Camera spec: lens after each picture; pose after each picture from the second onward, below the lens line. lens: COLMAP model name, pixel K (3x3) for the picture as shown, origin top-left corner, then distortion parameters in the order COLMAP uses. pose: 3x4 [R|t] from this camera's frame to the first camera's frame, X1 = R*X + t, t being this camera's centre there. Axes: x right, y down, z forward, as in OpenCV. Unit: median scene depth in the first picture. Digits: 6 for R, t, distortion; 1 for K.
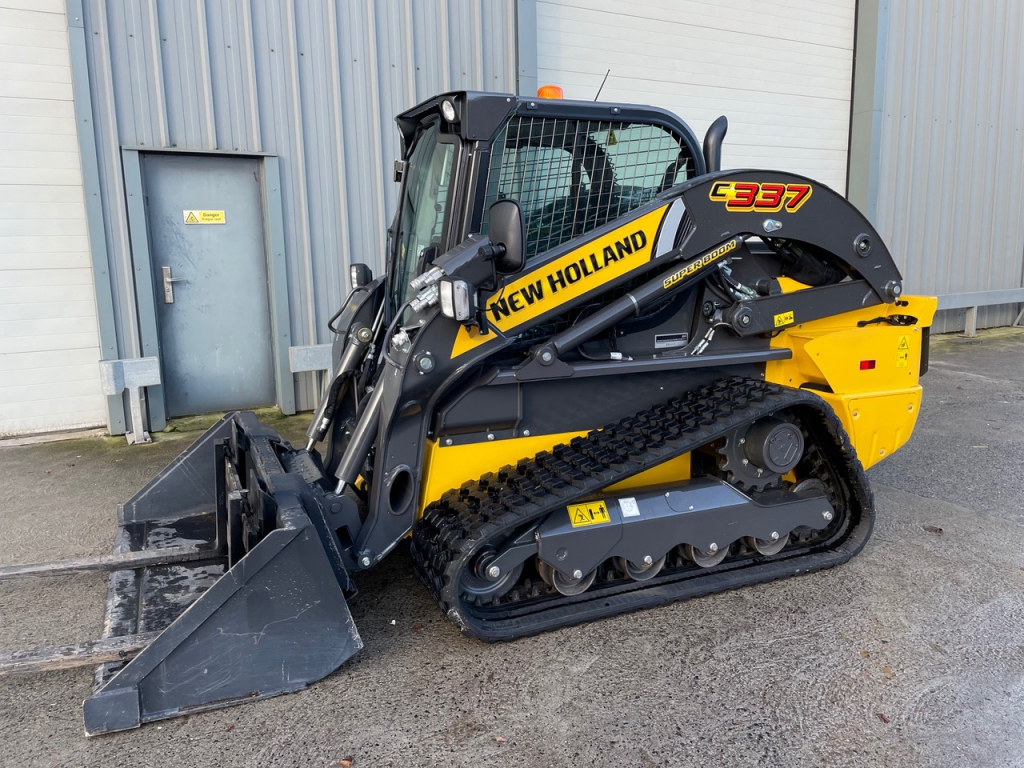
lens RADIAL K [[771.3, 0, 520.2], [0, 771.3, 376.6], [0, 0, 1]] dist [0.086651, -0.112897]
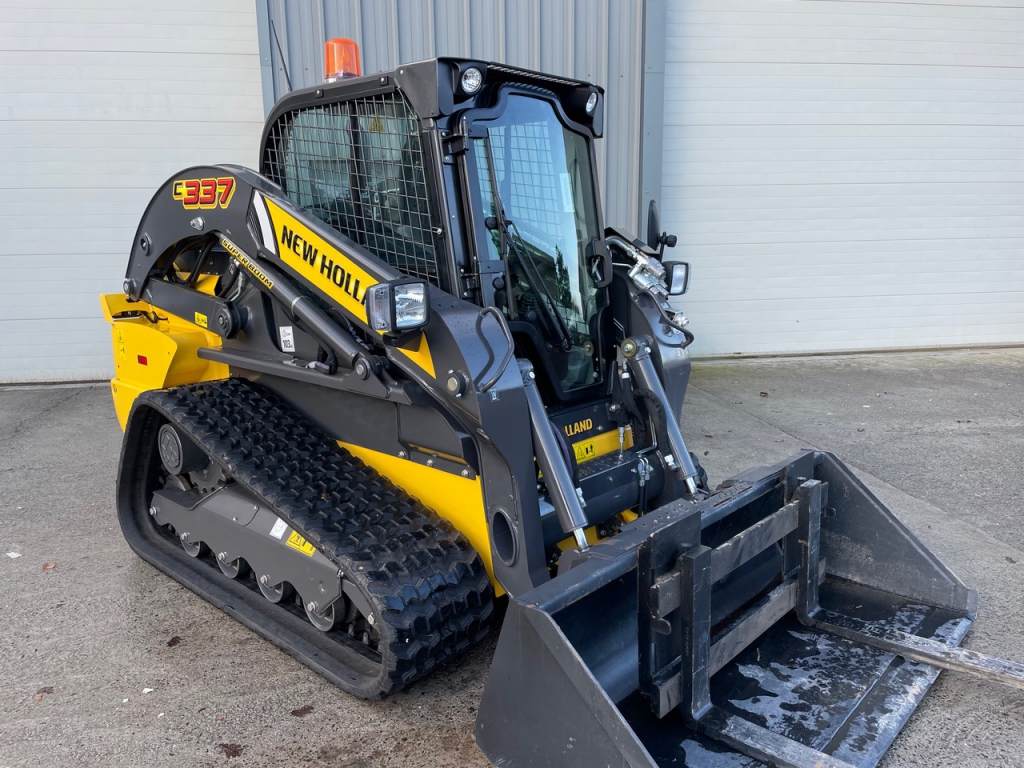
lens RADIAL K [[771.3, 0, 504.5], [0, 771.3, 384.8], [0, 0, 1]] dist [0.086651, -0.112897]
pose [[0.385819, 0.186080, -0.903614, 1.417160], [-0.151665, 0.978915, 0.136830, -0.191532], [0.910023, 0.084255, 0.405906, 0.989374]]
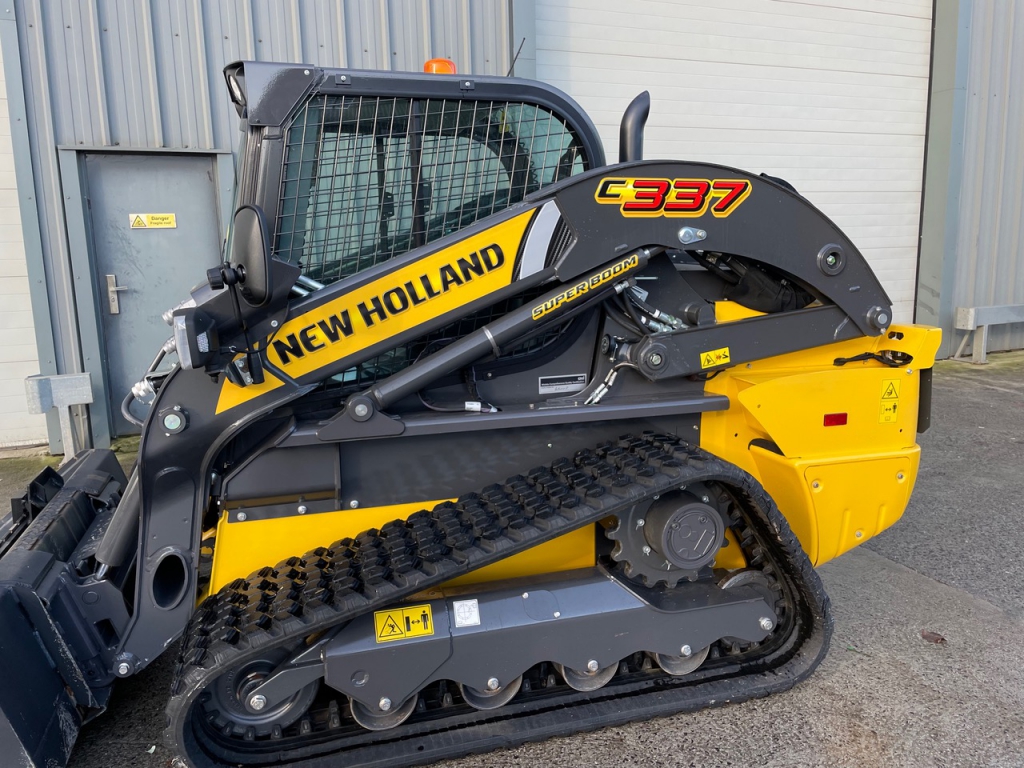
lens RADIAL K [[771.3, 0, 520.0], [0, 771.3, 376.4], [0, 0, 1]] dist [0.086651, -0.112897]
pose [[0.991728, 0.018816, -0.126972, 0.266518], [-0.018031, 0.999811, 0.007328, -0.062813], [0.127086, -0.004978, 0.991879, 0.246102]]
